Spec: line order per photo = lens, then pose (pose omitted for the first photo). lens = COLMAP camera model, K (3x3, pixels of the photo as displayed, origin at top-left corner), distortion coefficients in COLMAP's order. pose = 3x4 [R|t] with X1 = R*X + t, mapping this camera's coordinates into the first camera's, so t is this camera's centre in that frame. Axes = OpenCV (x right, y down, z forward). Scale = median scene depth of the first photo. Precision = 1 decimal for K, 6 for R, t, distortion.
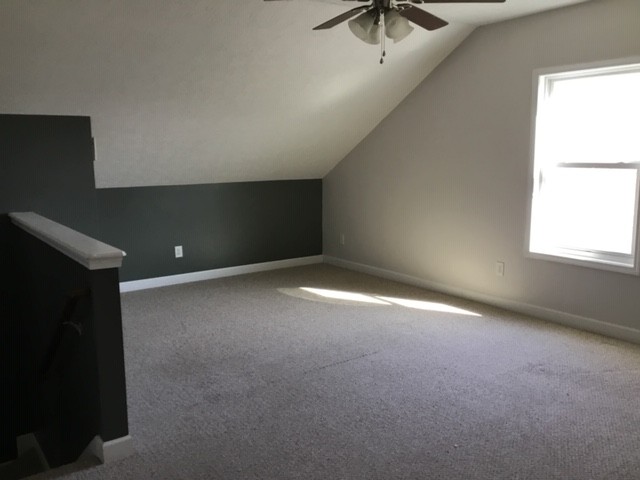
lens RADIAL K [[574.8, 0, 320.0], [0, 574.8, 240.0], [0, 0, 1]] dist [0.063817, -0.014067]
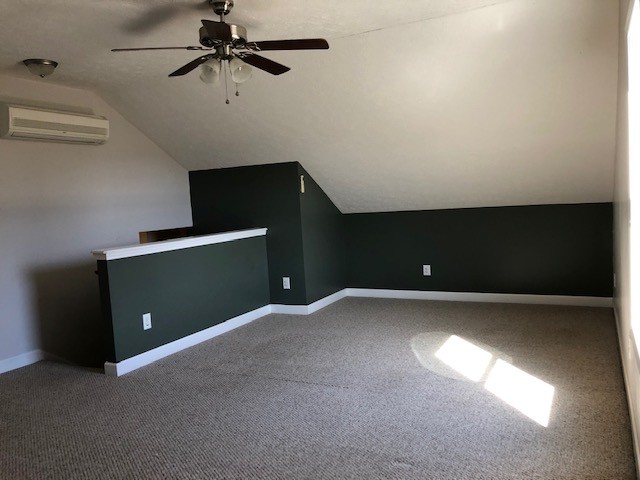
lens RADIAL K [[532.6, 0, 314.5], [0, 532.6, 237.9], [0, 0, 1]] dist [0.071441, -0.102111]
pose [[0.445677, 0.055007, -0.893502, 0.867457], [-0.085731, 0.996145, 0.018564, -0.064025], [0.891079, 0.068327, 0.448675, 0.548995]]
